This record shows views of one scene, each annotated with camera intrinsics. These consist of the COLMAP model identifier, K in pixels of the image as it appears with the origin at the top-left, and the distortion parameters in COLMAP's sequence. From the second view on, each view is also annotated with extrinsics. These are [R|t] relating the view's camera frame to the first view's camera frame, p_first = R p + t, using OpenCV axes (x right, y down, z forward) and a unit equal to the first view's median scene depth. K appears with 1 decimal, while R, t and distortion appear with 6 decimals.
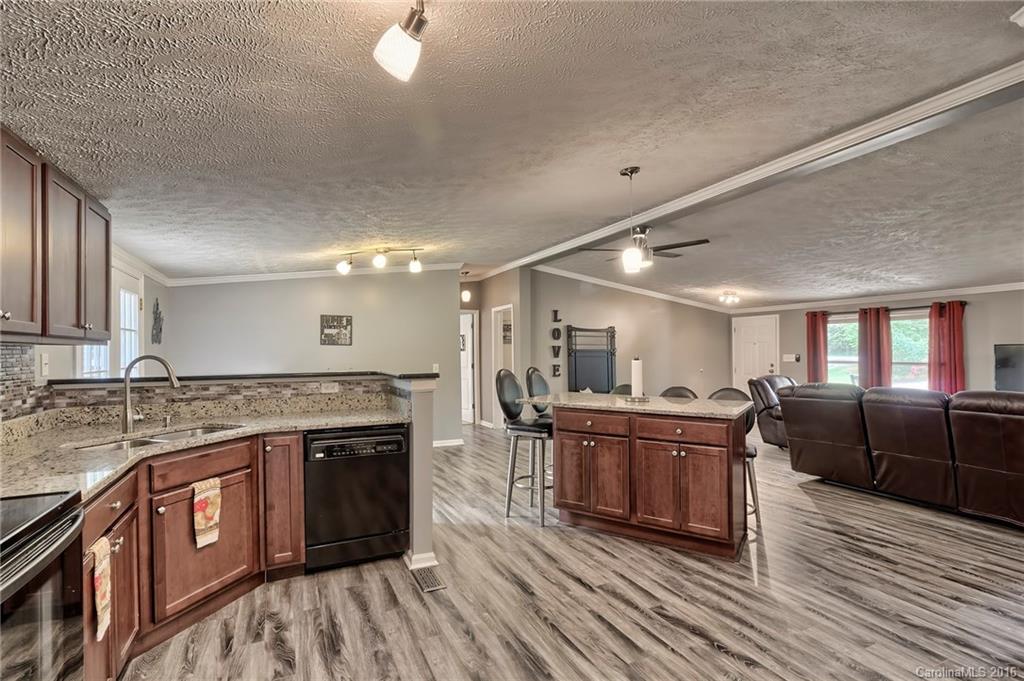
lens RADIAL K [[475.2, 0, 499.7], [0, 475.2, 347.9], [0, 0, 1]] dist [0.002178, -0.000667]
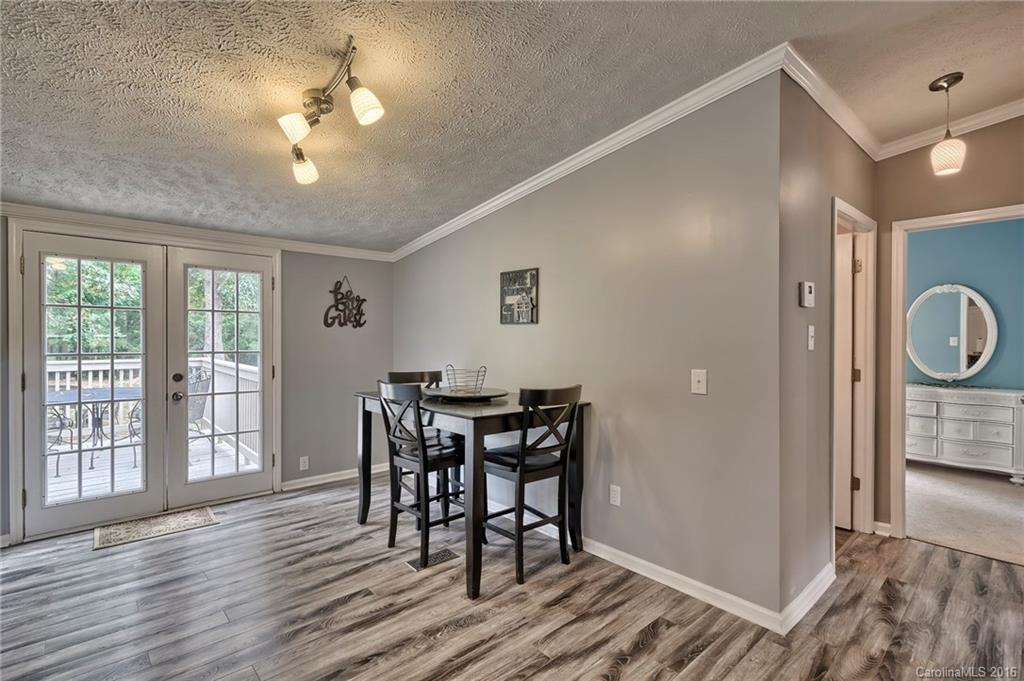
lens RADIAL K [[475.2, 0, 507.8], [0, 475.2, 343.4], [0, 0, 1]] dist [0.002178, -0.000667]
pose [[0.292931, 0.010485, -0.956076, 0.419021], [0.002850, 0.999926, 0.011839, 0.023829], [0.956129, -0.006193, 0.292879, 1.929801]]
